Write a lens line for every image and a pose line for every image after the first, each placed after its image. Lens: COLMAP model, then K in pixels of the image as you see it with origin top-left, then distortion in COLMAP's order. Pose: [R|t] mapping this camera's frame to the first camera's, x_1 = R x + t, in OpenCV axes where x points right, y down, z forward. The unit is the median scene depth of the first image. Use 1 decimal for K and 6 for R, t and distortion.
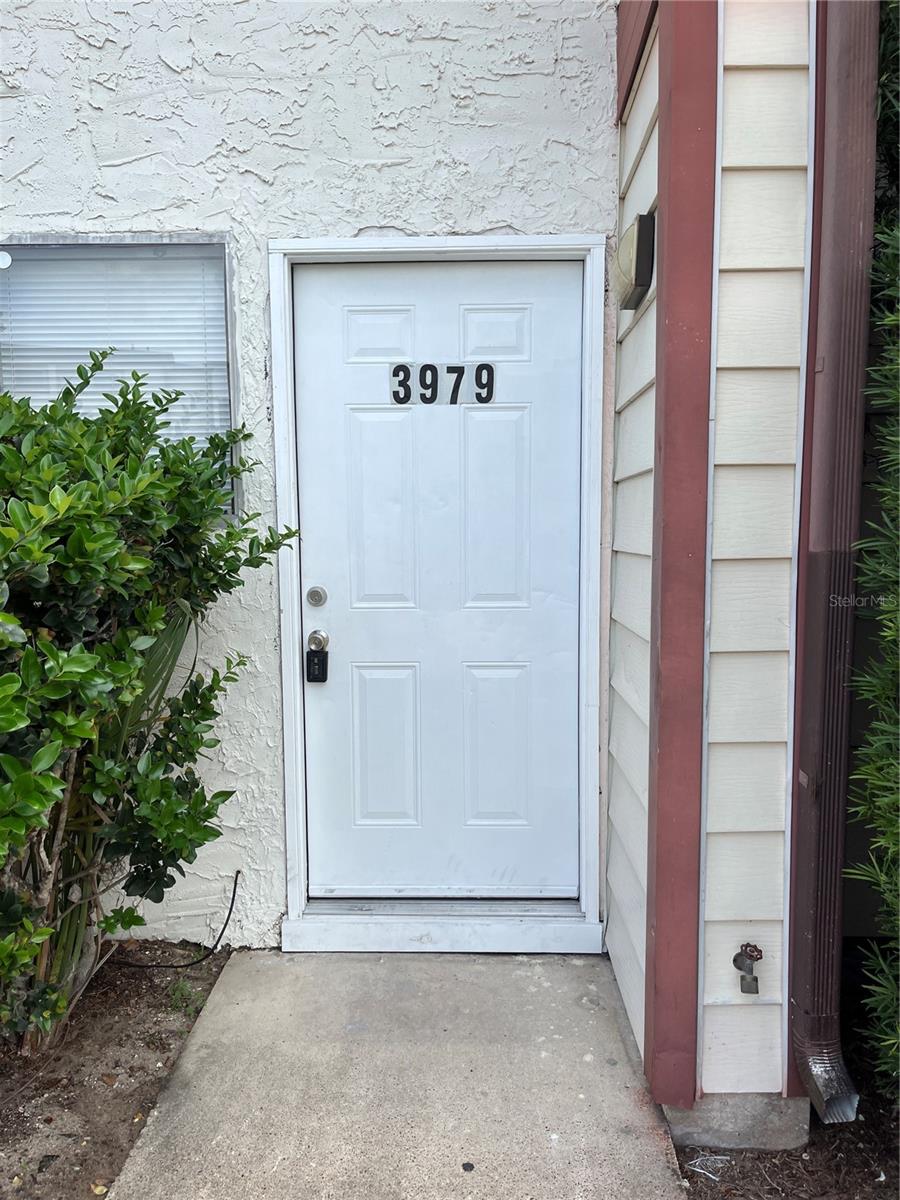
lens RADIAL K [[904.2, 0, 455.1], [0, 904.2, 607.7], [0, 0, 1]] dist [0.031601, -0.016828]
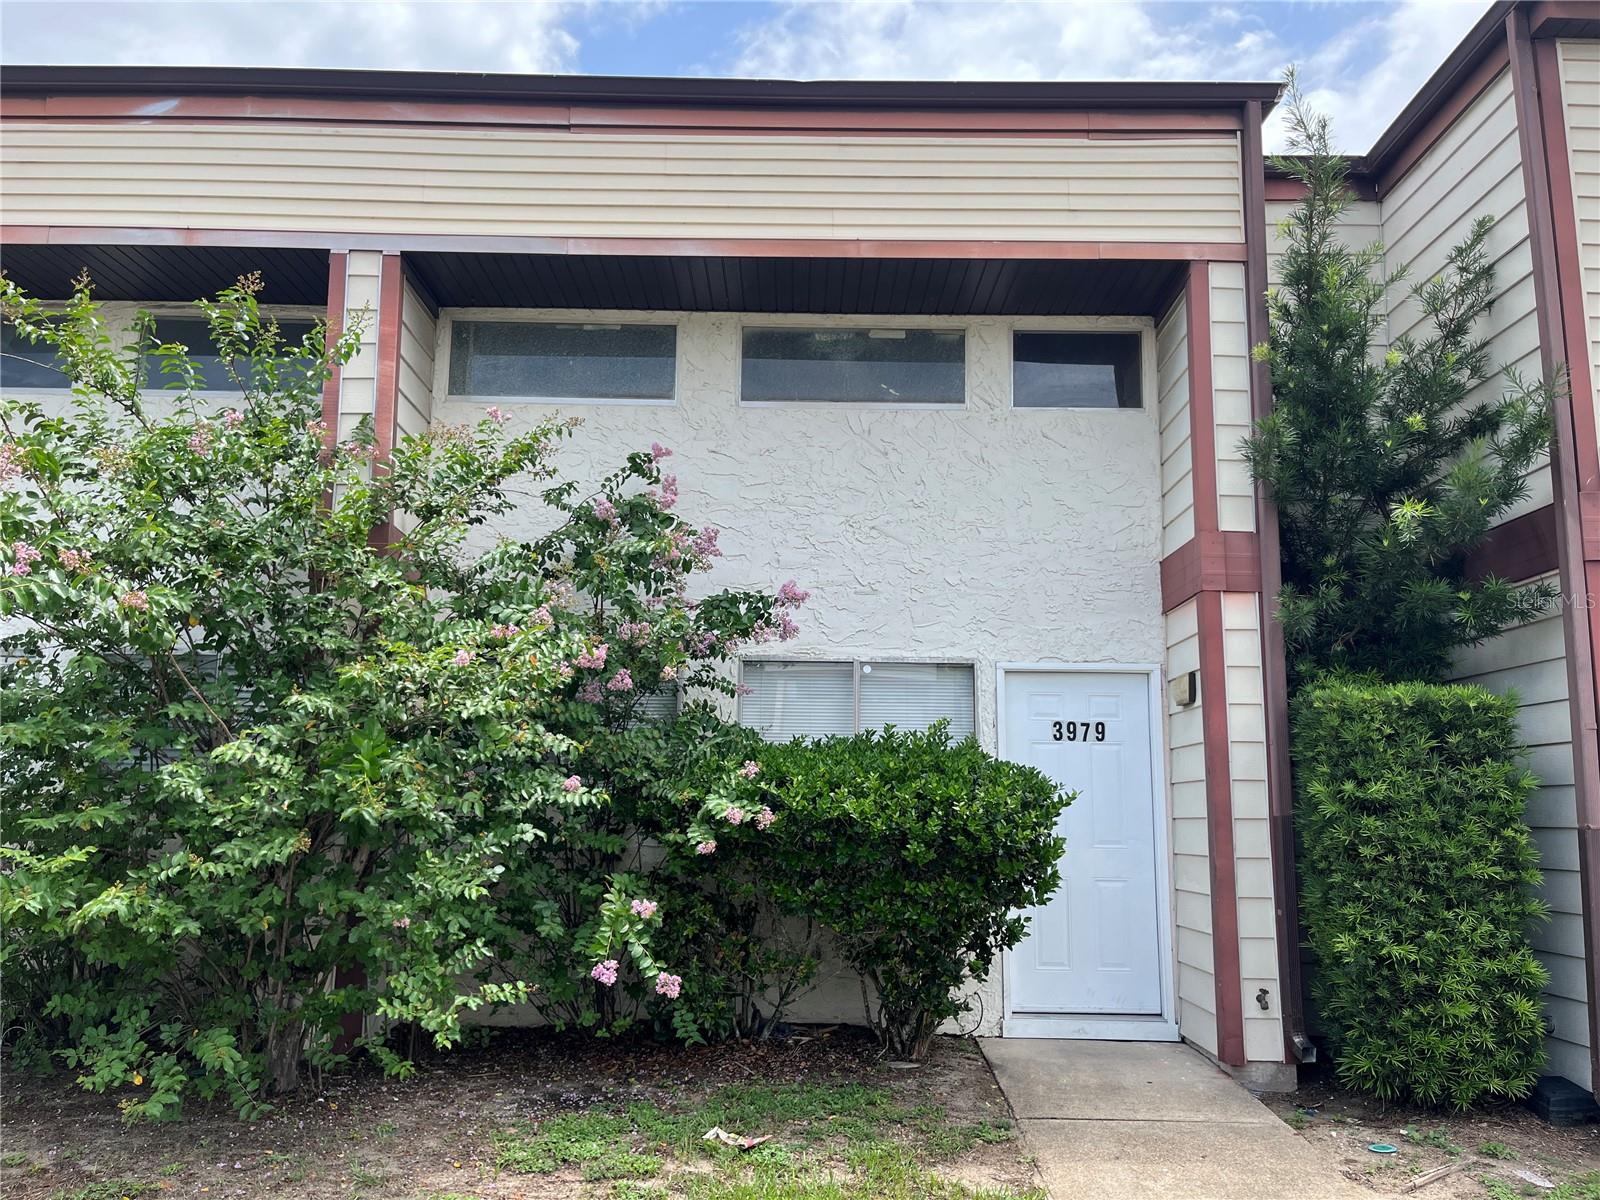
lens RADIAL K [[1205.6, 0, 792.5], [0, 1205.6, 600.3], [0, 0, 1]] dist [0.031601, -0.016828]
pose [[0.999751, 0.021010, 0.007481, -0.694627], [-0.018250, 0.963495, -0.267103, 0.201905], [-0.012820, 0.266900, 0.963639, -1.683423]]
